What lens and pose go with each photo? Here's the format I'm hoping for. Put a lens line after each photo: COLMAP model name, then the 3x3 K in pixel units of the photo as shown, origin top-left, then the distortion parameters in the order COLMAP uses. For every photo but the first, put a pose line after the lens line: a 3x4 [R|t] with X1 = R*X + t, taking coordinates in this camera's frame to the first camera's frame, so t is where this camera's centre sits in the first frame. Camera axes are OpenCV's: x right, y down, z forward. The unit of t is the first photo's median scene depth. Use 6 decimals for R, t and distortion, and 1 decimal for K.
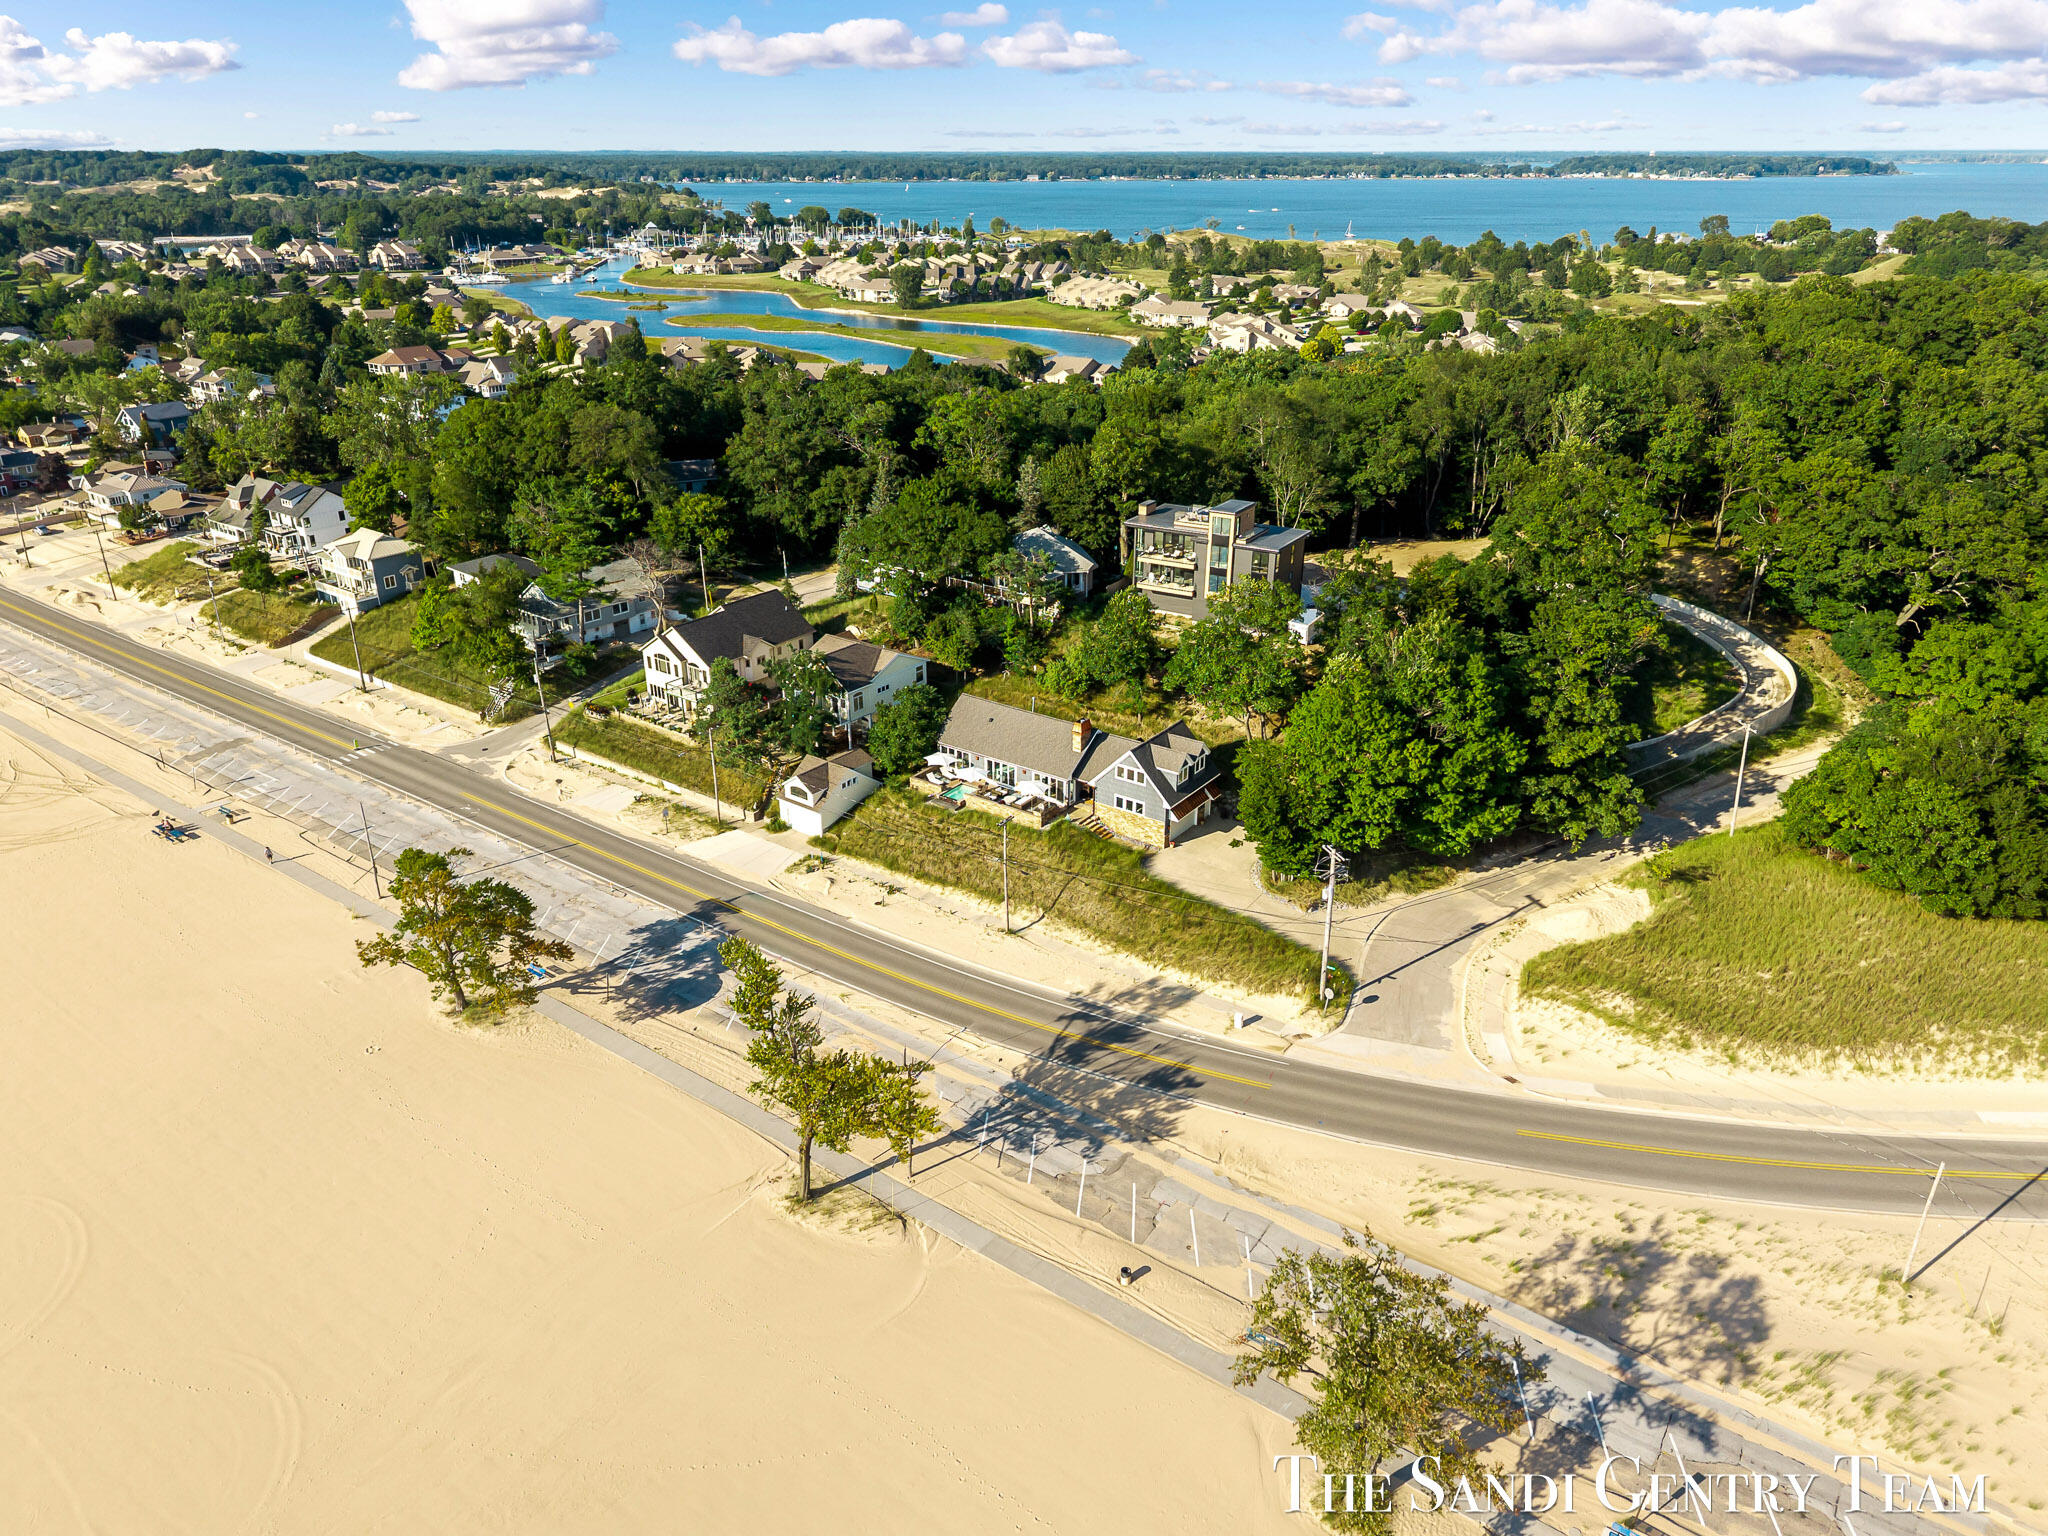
lens RADIAL K [[1401.9, 0, 1024.0], [0, 1401.9, 768.0], [0, 0, 1]] dist [0.009832, -0.006883]
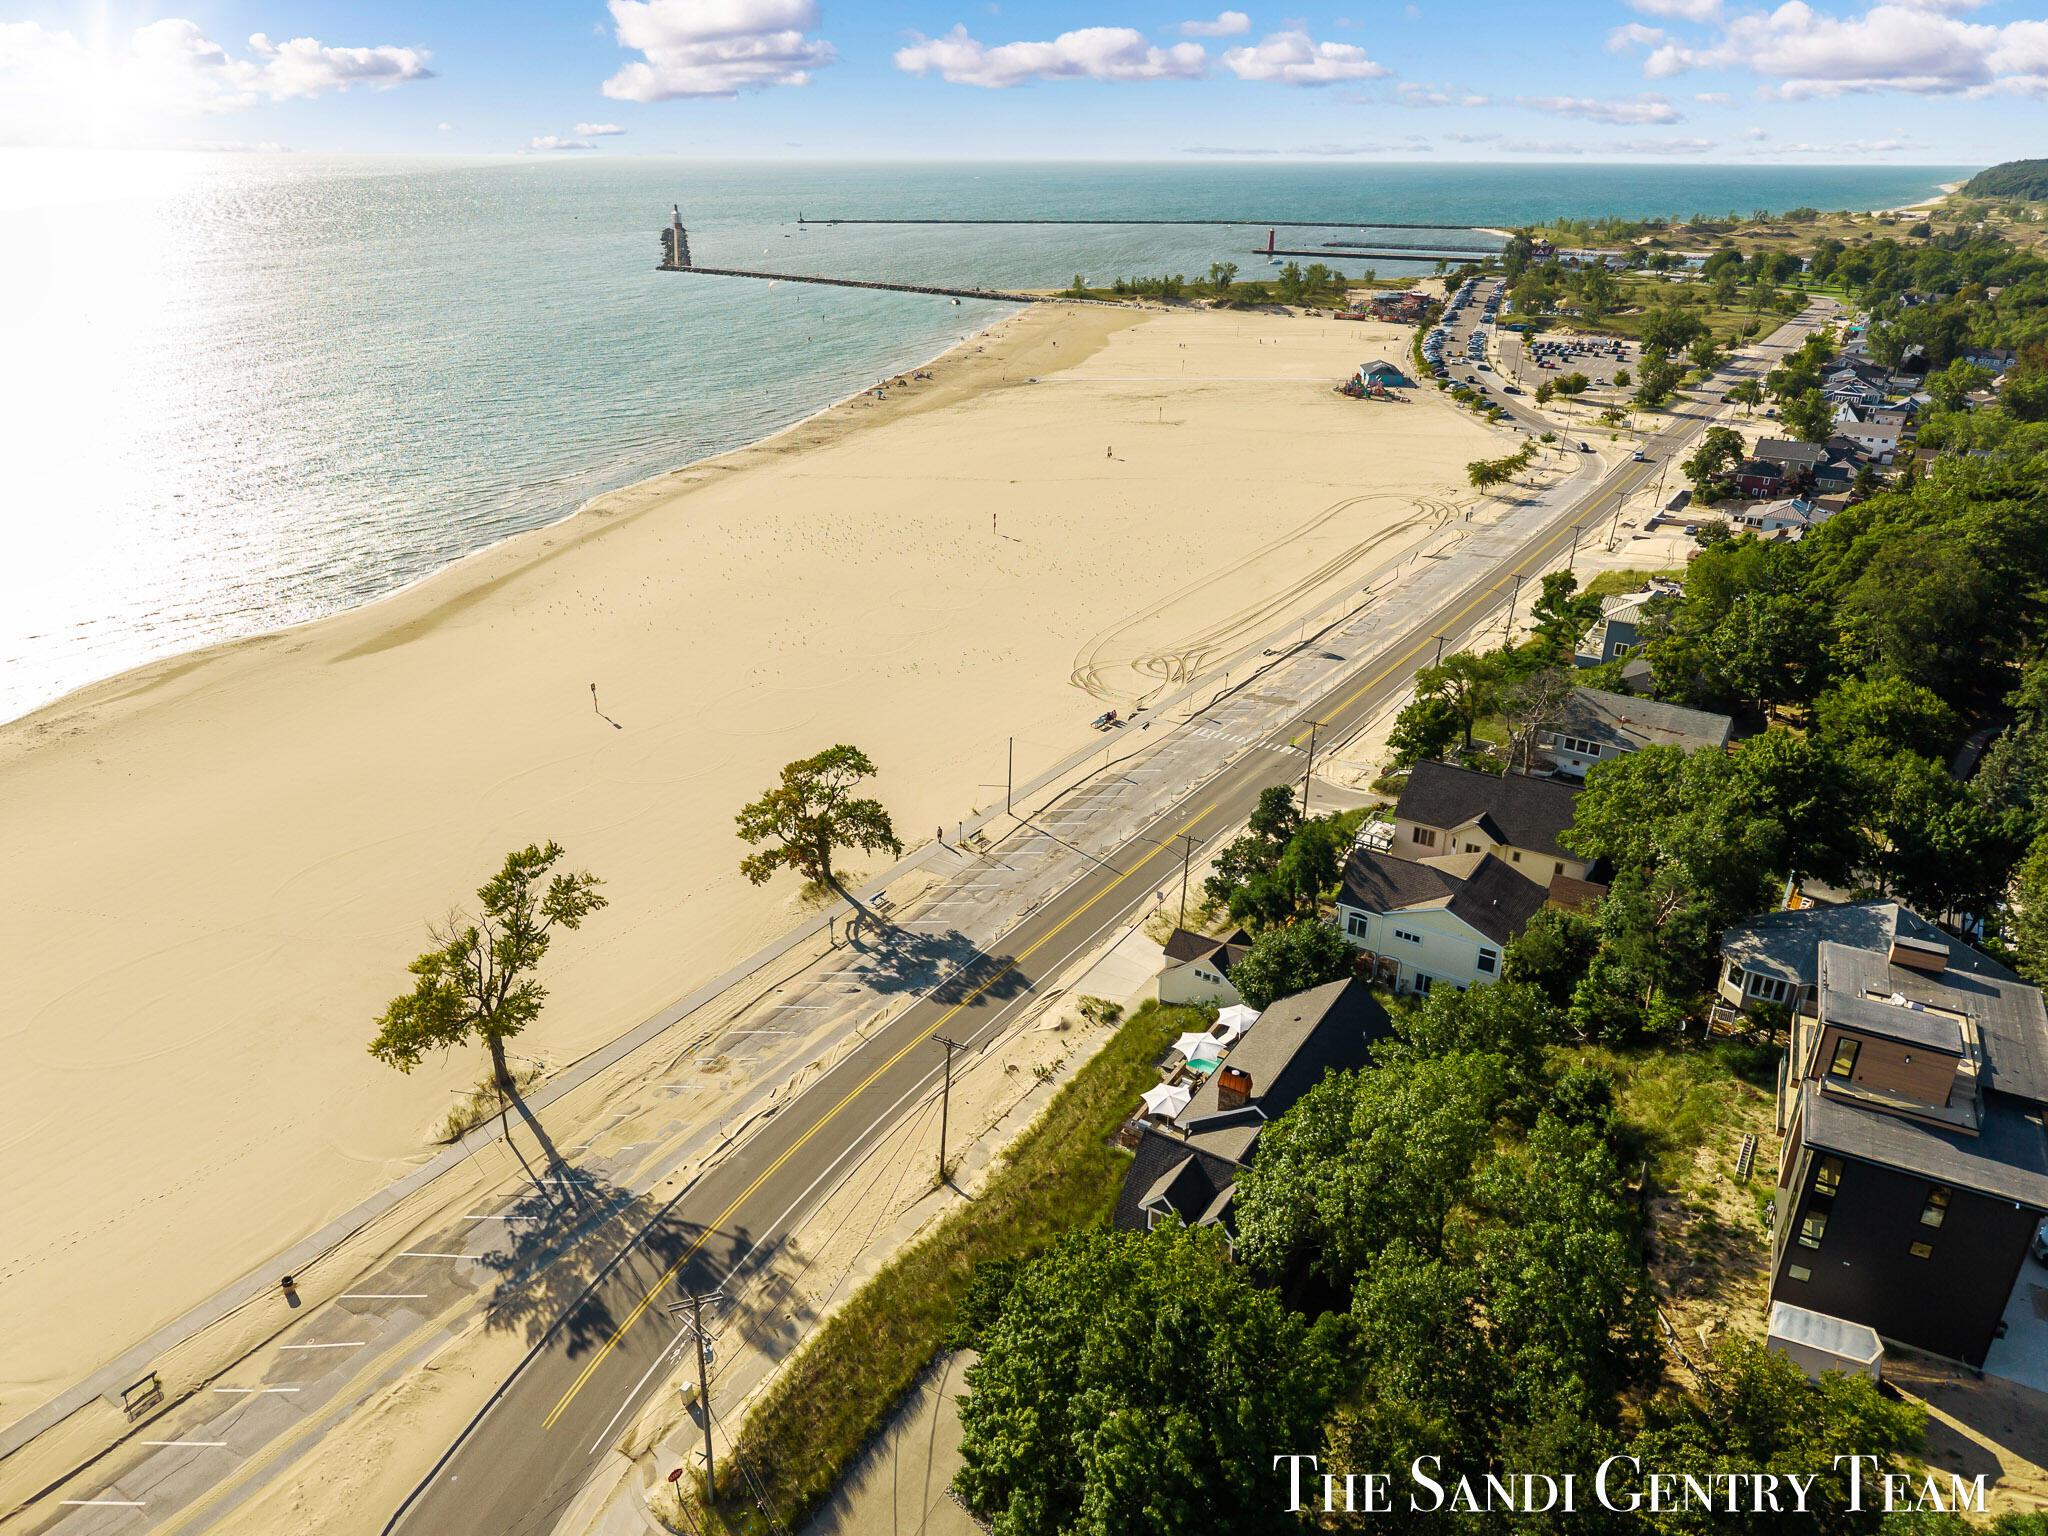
lens RADIAL K [[1399.5, 0, 1018.1], [0, 1399.5, 766.7], [0, 0, 1]] dist [0.038434, -0.049854]
pose [[0.062334, 0.409619, -0.910125, 0.474615], [-0.405789, 0.843526, 0.351852, -0.285018], [0.911839, 0.347386, 0.218799, 0.609841]]
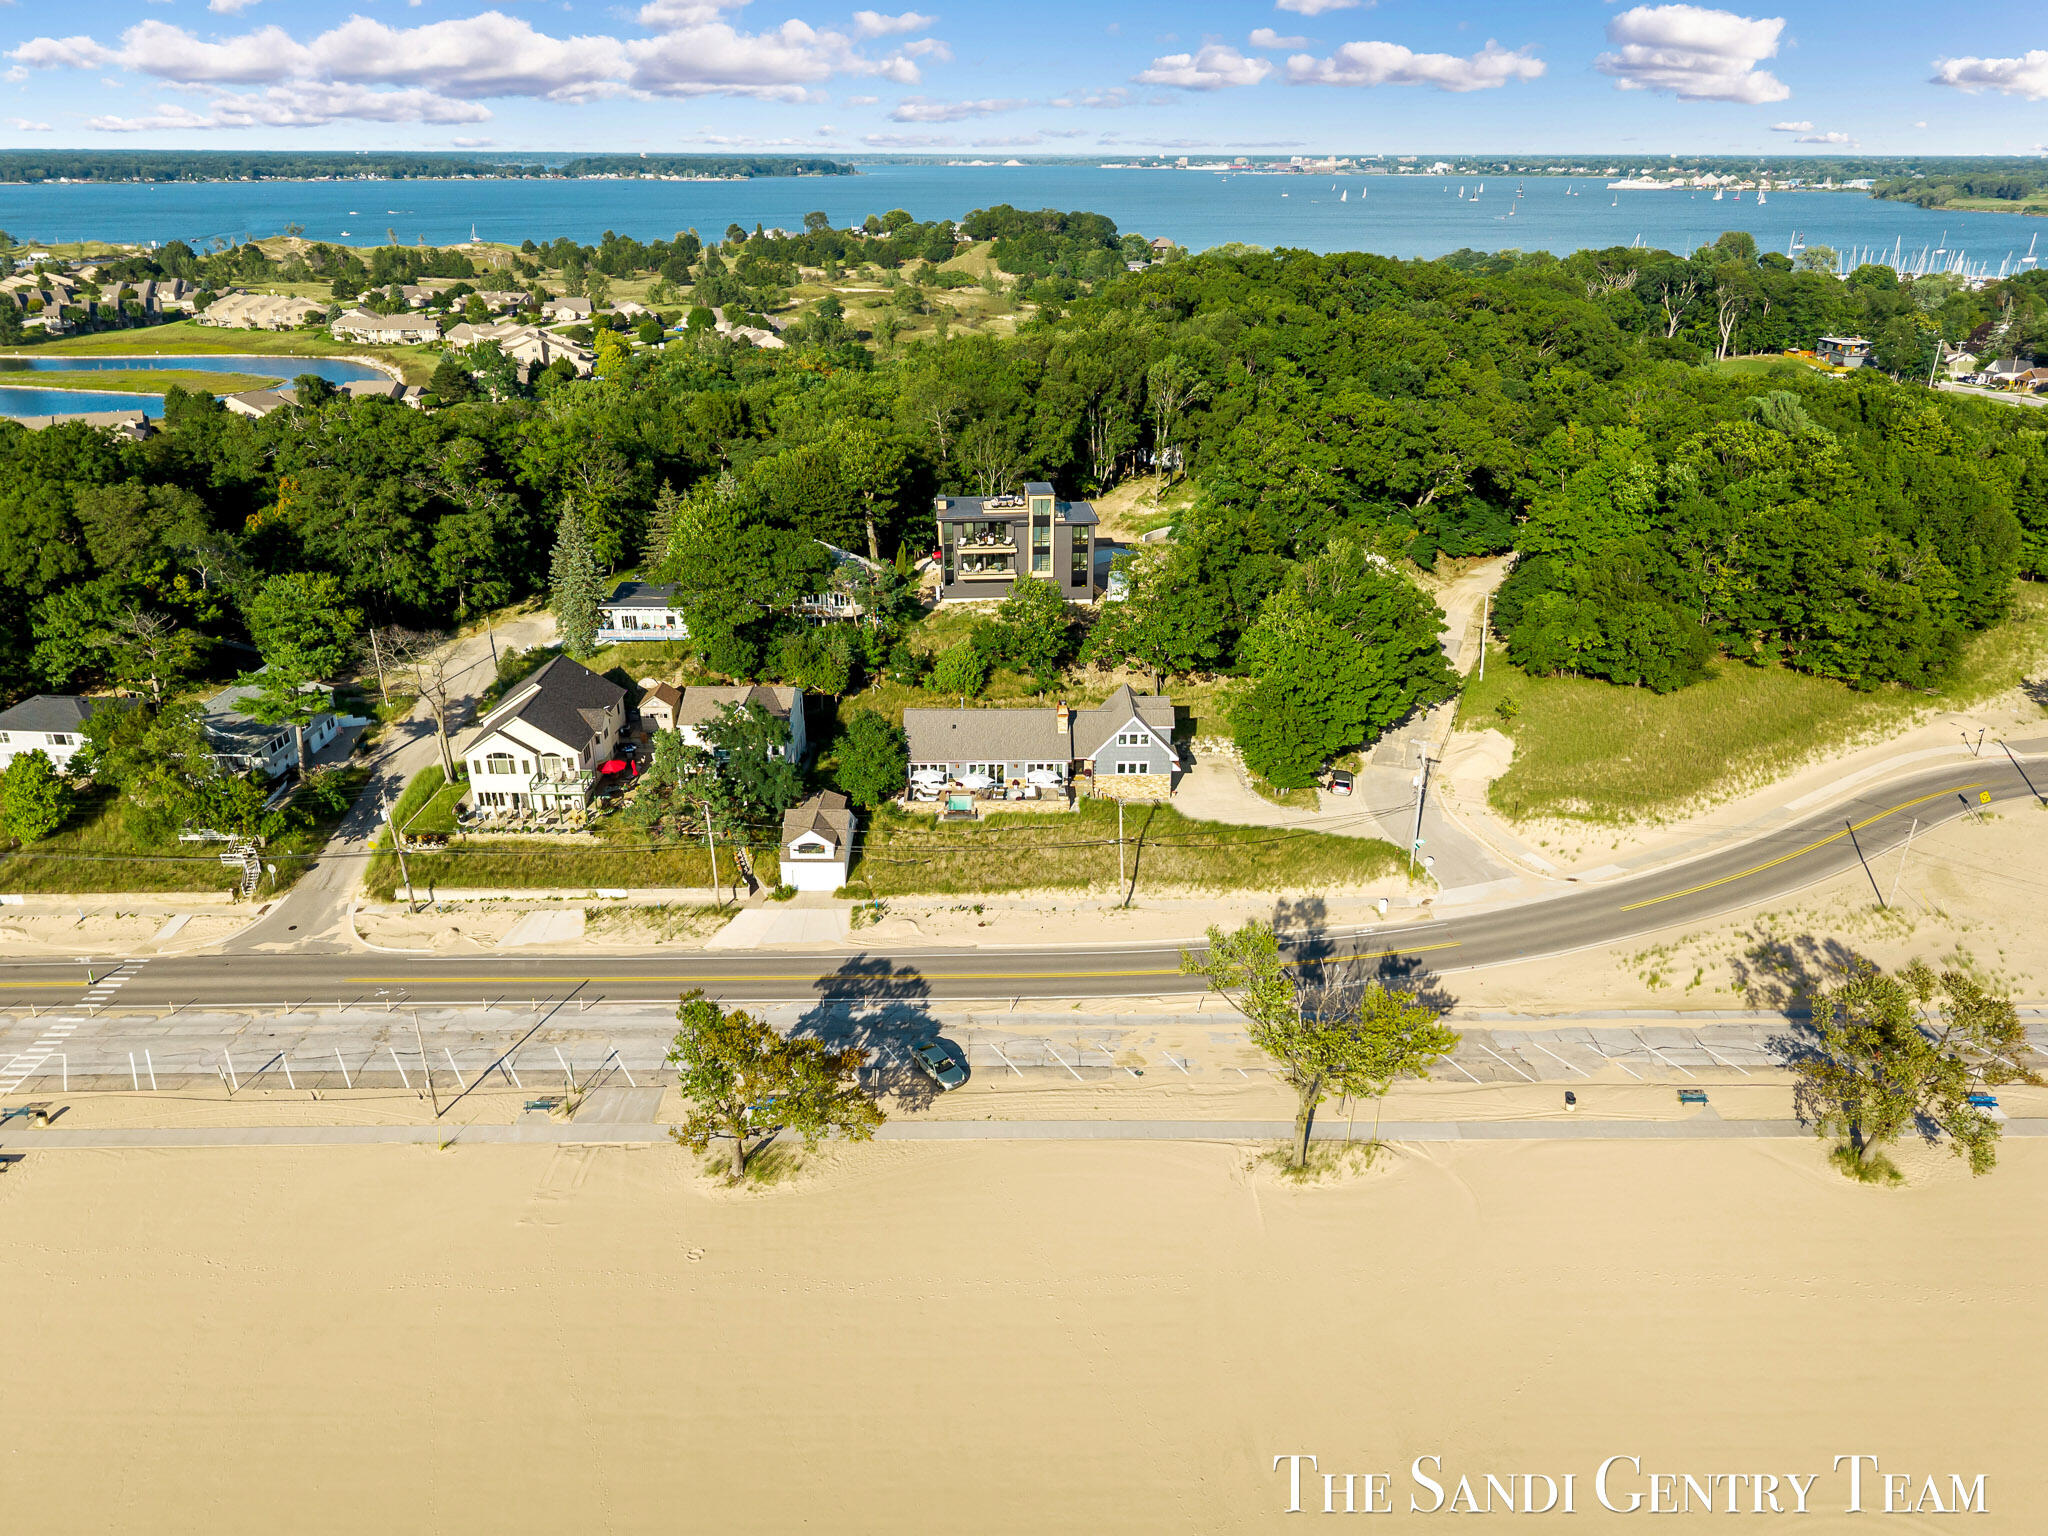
lens RADIAL K [[1388.5, 0, 1020.7], [0, 1388.5, 762.8], [0, 0, 1]] dist [0.008432, -0.002590]
pose [[0.797330, -0.239863, 0.553833, -0.476083], [0.239967, 0.967975, 0.073755, -0.062403], [-0.553787, 0.074094, 0.829355, 0.141391]]
